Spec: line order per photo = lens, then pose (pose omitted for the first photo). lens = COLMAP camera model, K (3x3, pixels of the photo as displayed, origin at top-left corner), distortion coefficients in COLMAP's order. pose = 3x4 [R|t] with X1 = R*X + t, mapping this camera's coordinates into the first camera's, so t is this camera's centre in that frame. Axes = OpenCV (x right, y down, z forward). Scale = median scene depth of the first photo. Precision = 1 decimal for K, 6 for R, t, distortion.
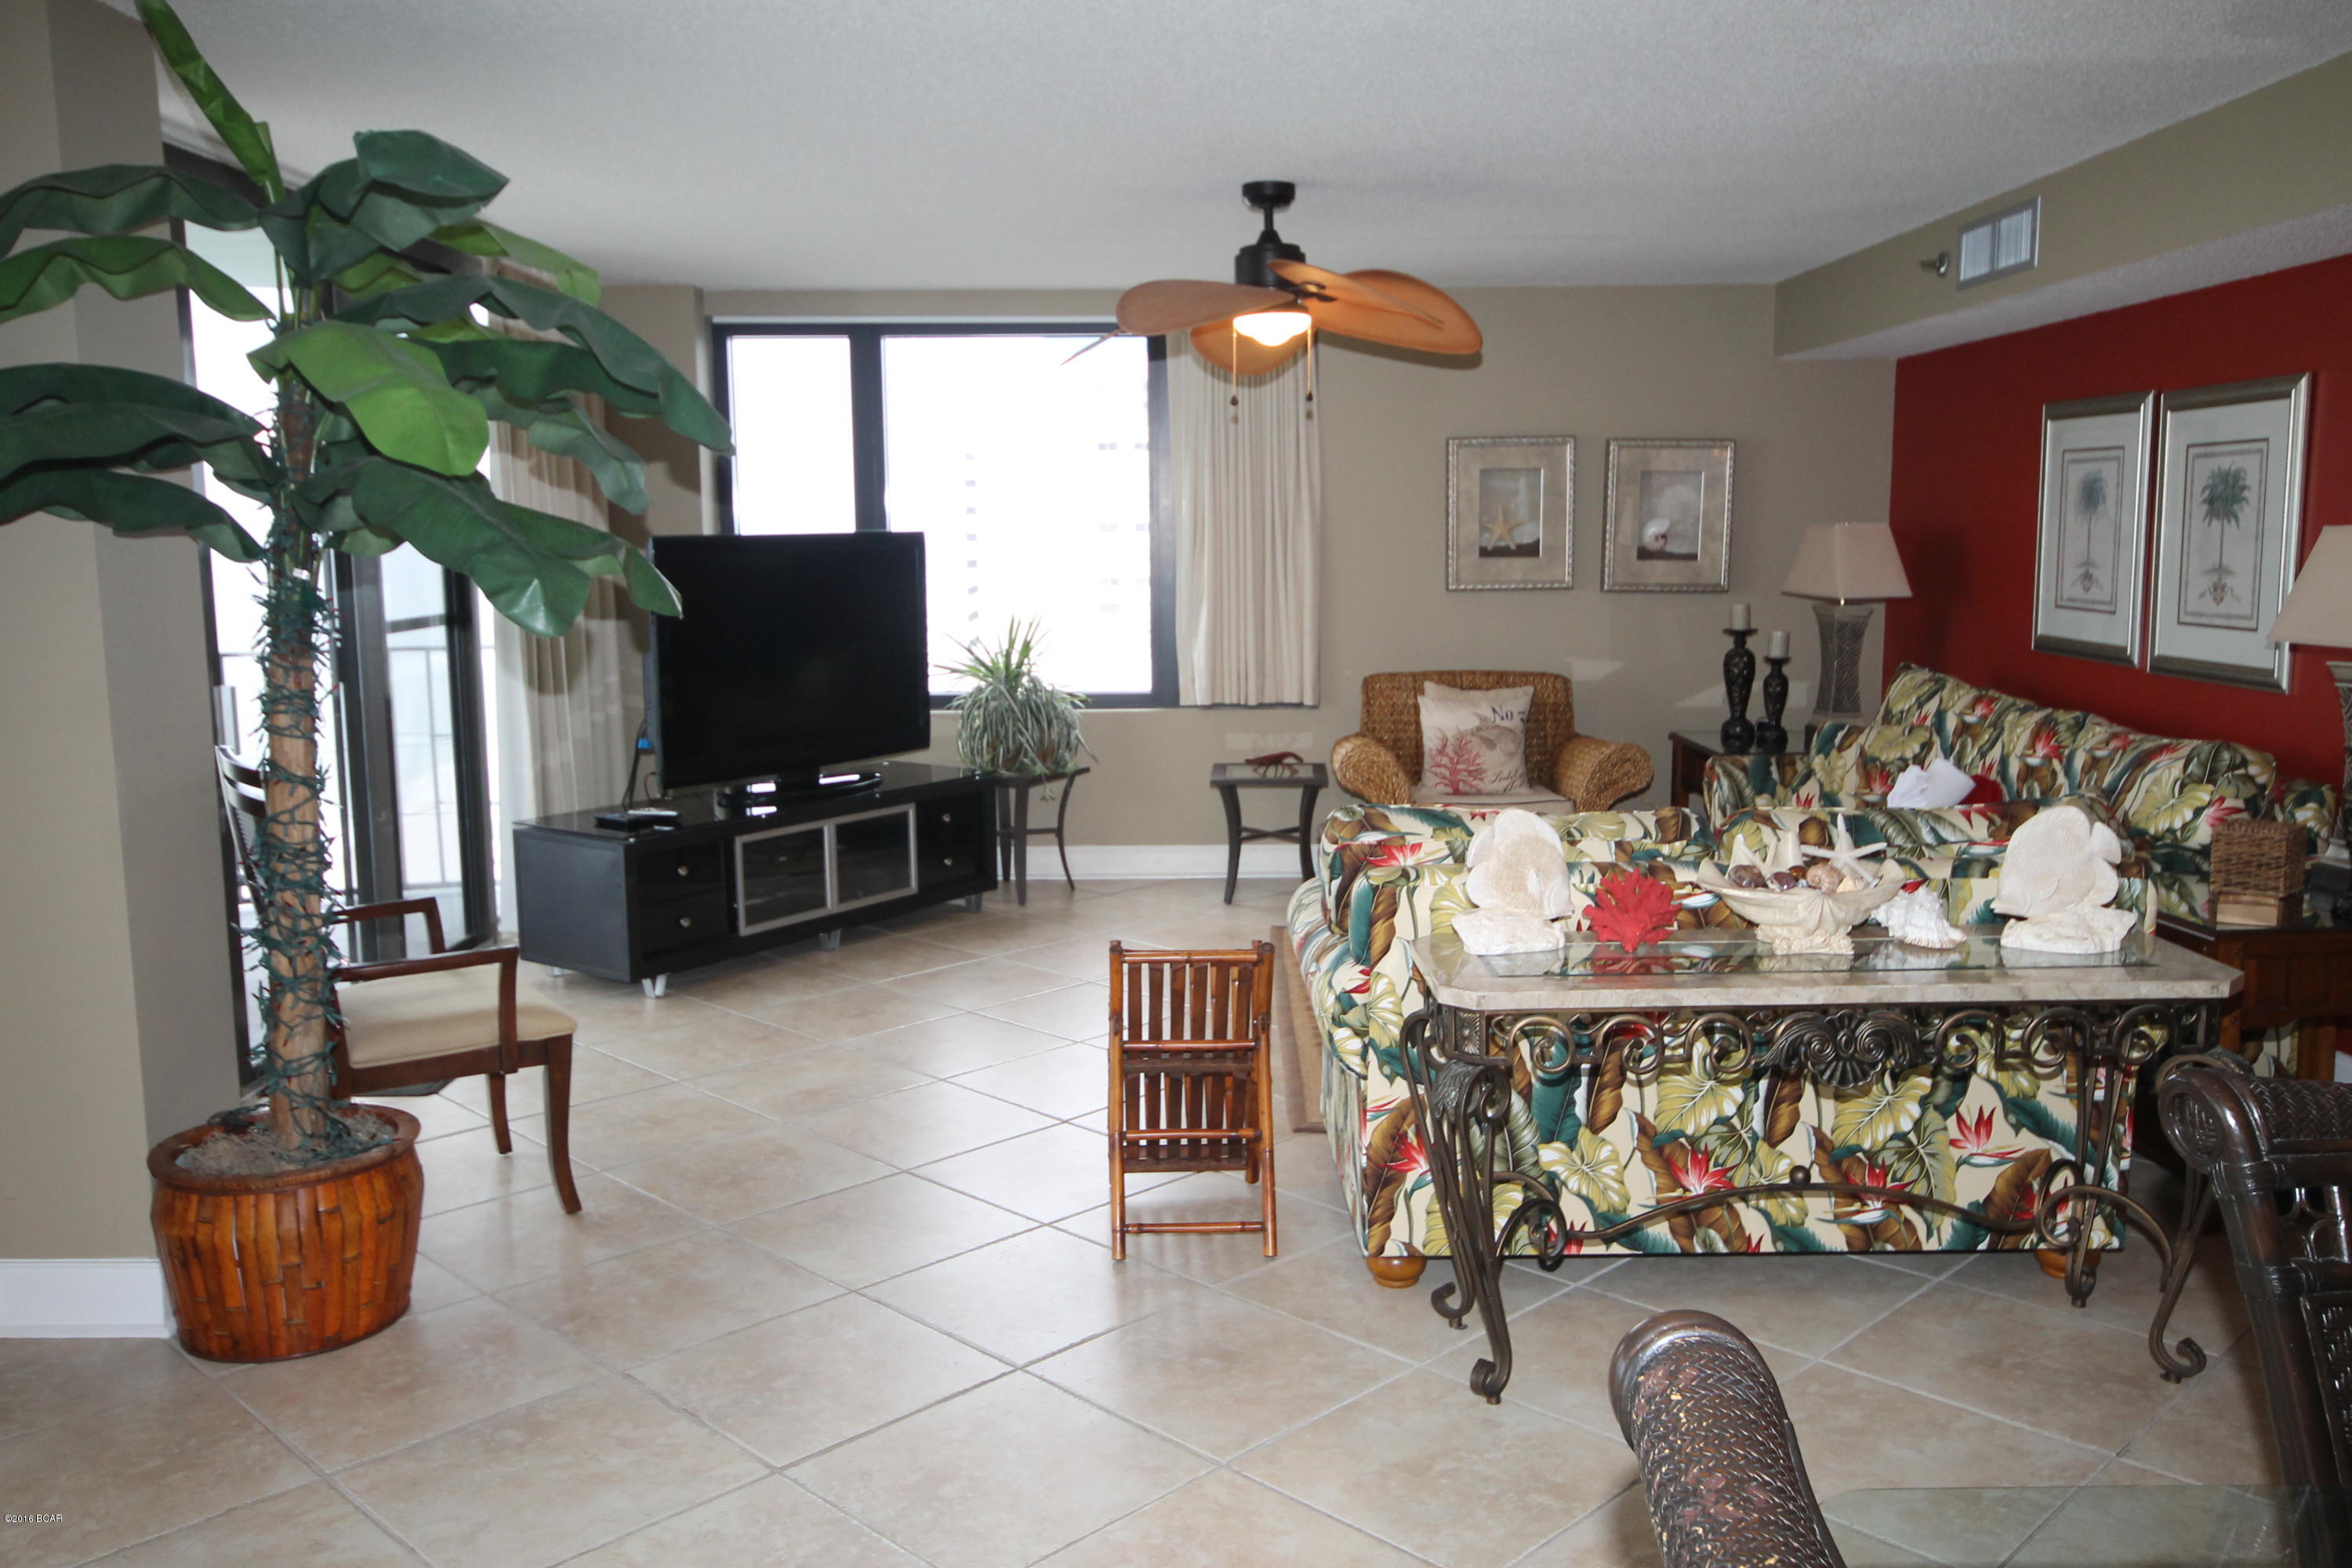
lens RADIAL K [[1907.4, 0, 1180.5], [0, 1907.4, 788.9], [0, 0, 1]] dist [-0.003718, 0.040121]
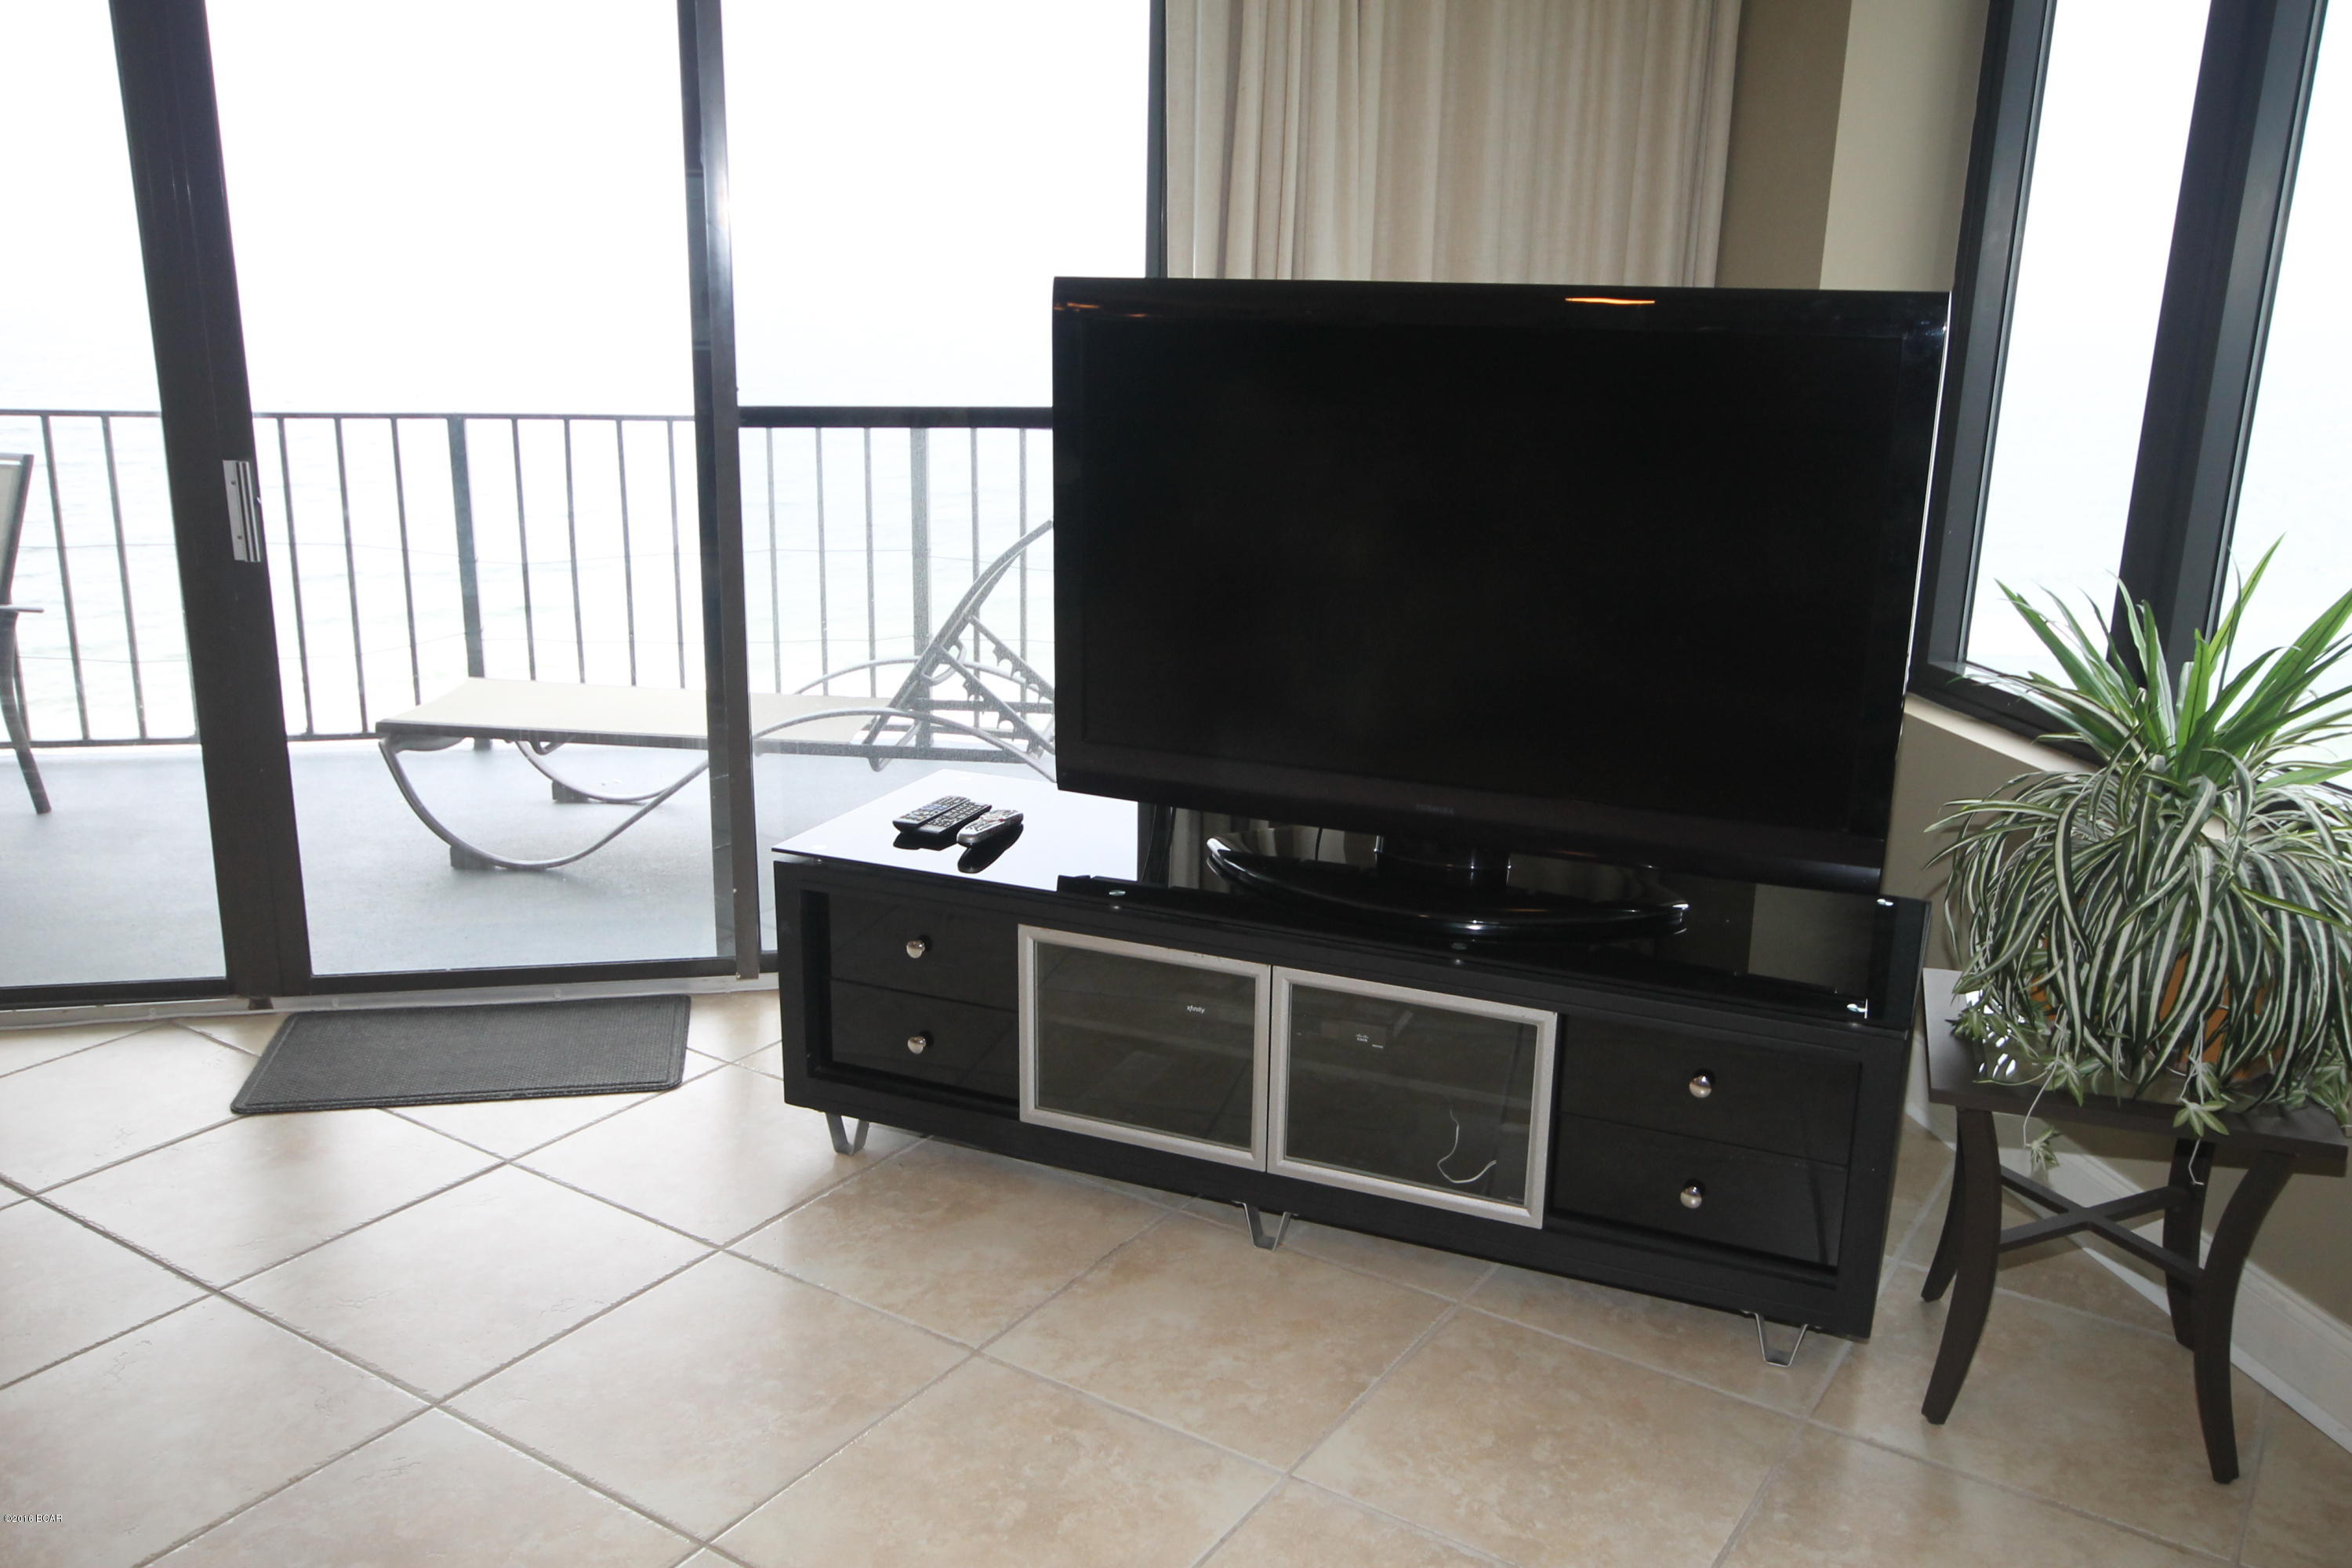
lens RADIAL K [[1907.4, 0, 1120.8], [0, 1907.4, 869.0], [0, 0, 1]] dist [-0.003718, 0.040121]
pose [[0.243287, 0.295989, -0.923689, 0.192145], [-0.168979, 0.950673, 0.260129, -0.108503], [0.955122, 0.092798, 0.281302, 0.858113]]
